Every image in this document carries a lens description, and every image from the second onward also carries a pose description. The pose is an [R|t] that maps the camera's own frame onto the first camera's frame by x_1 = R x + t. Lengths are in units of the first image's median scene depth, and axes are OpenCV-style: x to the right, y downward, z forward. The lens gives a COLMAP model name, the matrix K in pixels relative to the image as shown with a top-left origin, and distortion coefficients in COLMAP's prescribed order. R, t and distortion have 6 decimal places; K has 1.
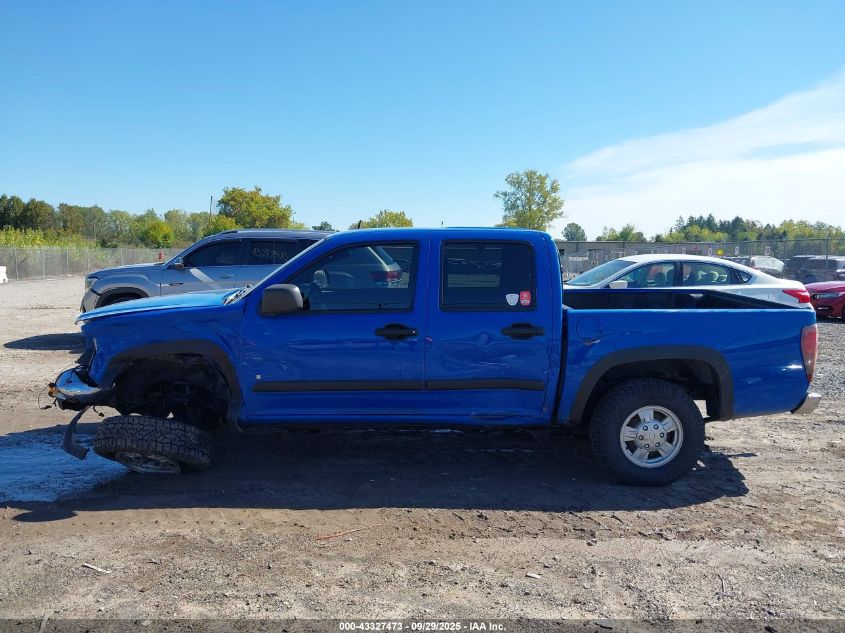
lens RADIAL K [[696.6, 0, 422.5], [0, 696.6, 316.5], [0, 0, 1]] dist [0.002480, 0.000493]
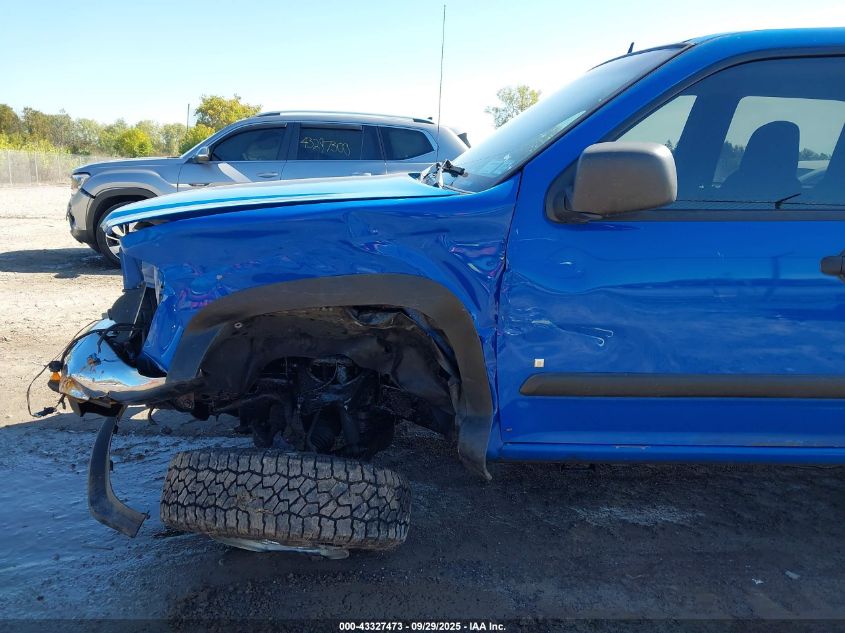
lens RADIAL K [[696.6, 0, 422.5], [0, 696.6, 316.5], [0, 0, 1]] dist [0.002480, 0.000493]
pose [[0.999345, 0.014671, 0.033093, -0.157020], [-0.018312, 0.993475, 0.112567, 0.005161], [-0.031226, -0.113099, 0.993093, 0.277514]]
